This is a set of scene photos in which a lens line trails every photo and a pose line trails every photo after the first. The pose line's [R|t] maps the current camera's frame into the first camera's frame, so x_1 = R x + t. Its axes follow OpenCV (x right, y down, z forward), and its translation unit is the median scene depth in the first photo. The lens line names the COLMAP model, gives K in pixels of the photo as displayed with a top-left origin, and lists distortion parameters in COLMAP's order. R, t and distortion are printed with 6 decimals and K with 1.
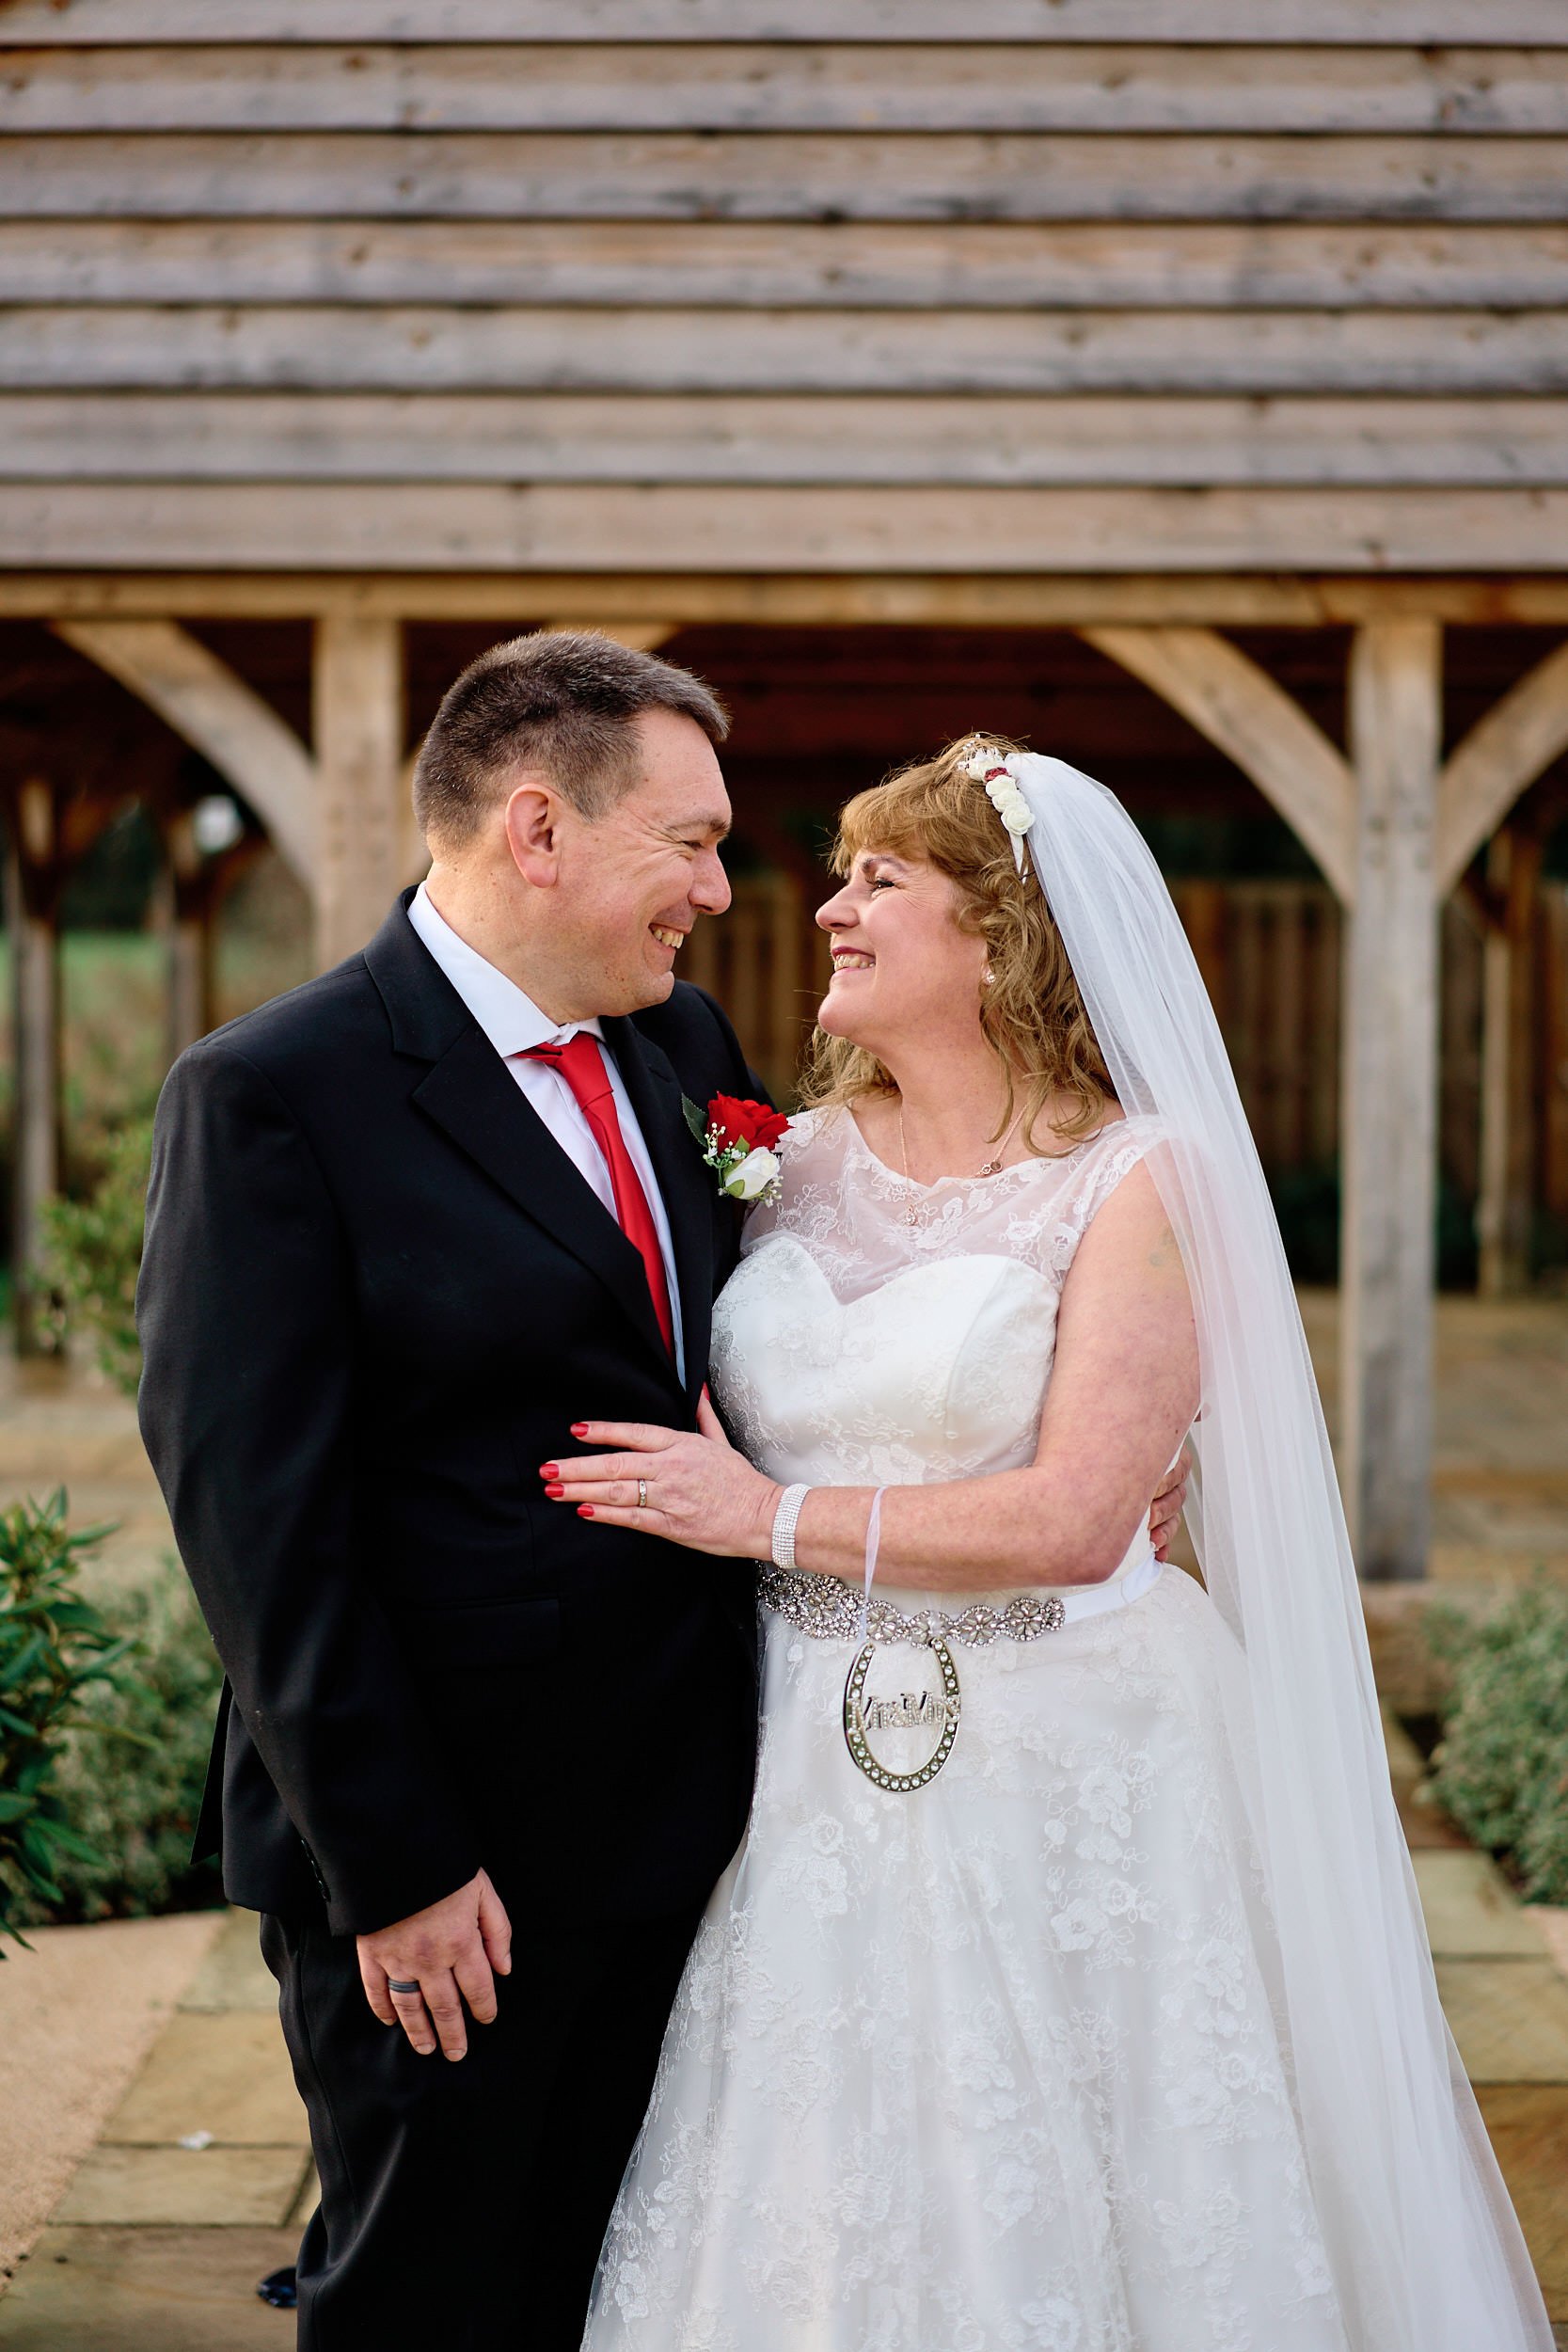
lens RADIAL K [[3938.8, 0, 784.0], [0, 3938.8, 1176.0], [0, 0, 1]] dist [0.155275, -1.066933]
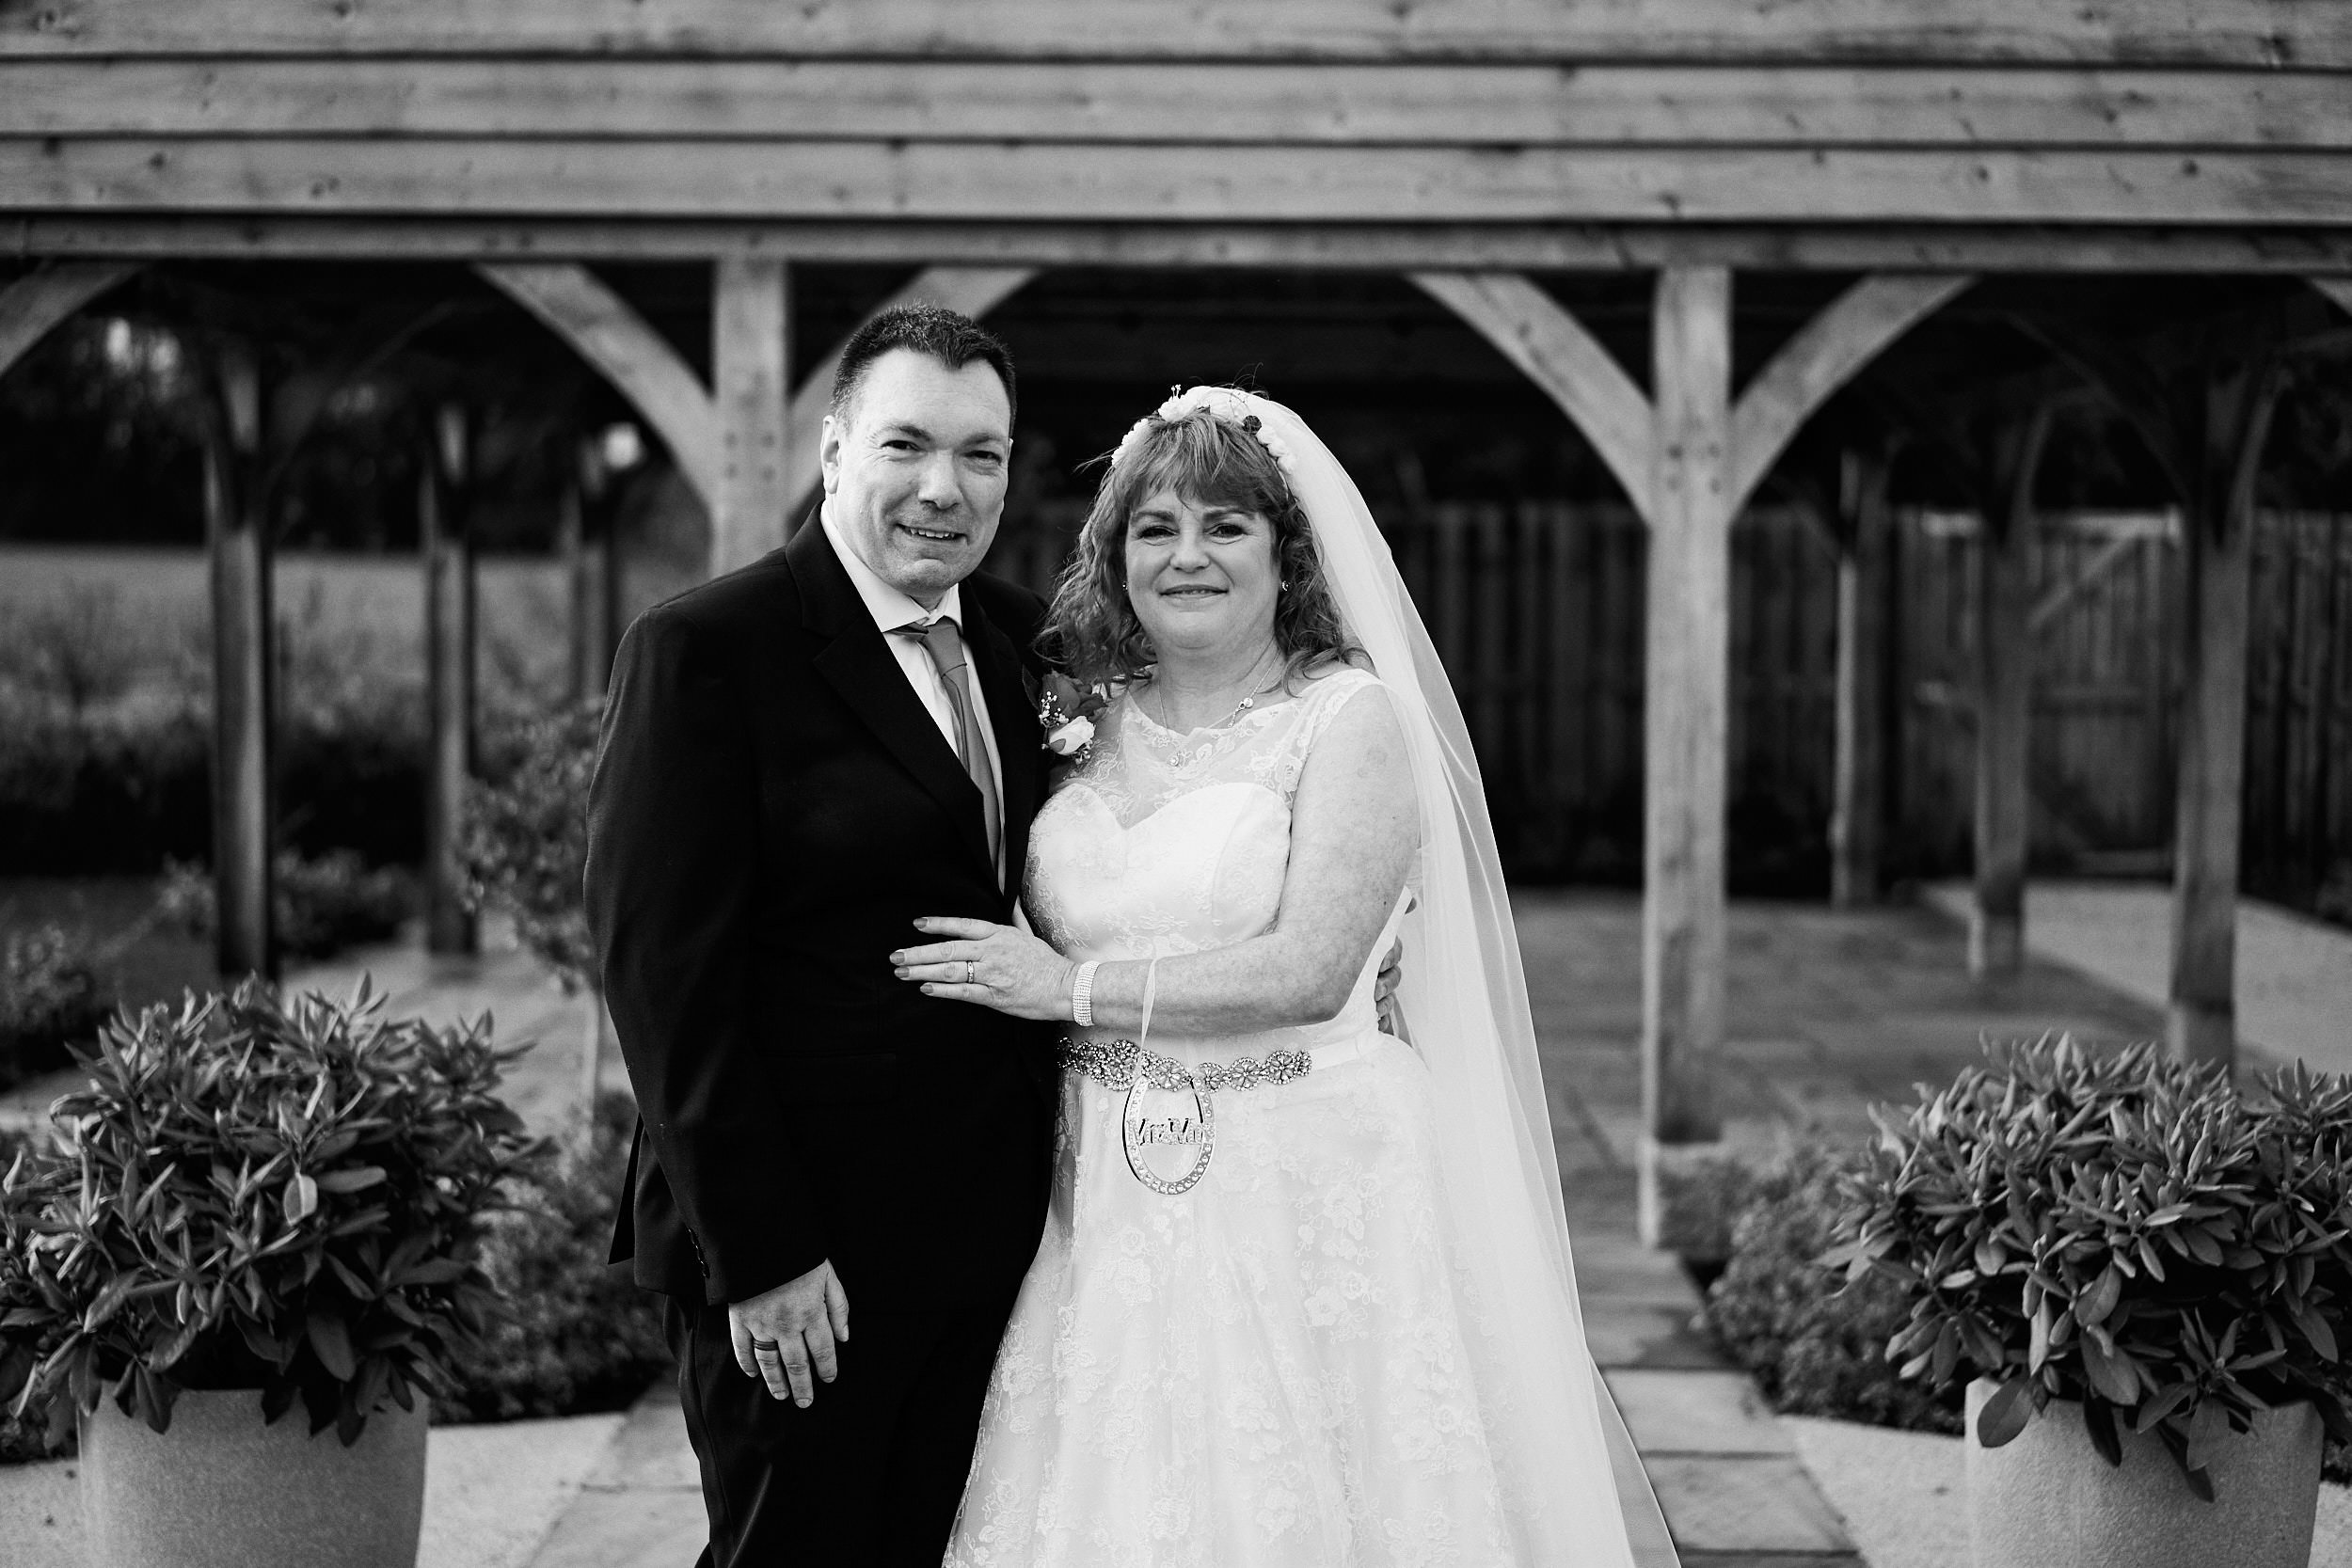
lens RADIAL K [[4008.4, 0, 1096.1], [0, 4008.4, 794.7], [0, 0, 1]] dist [0.157363, -1.074585]
pose [[0.999727, 0.005745, -0.022630, 0.016060], [-0.005963, 0.999937, -0.009558, 0.019081], [0.022574, 0.009690, 0.999698, -0.128708]]
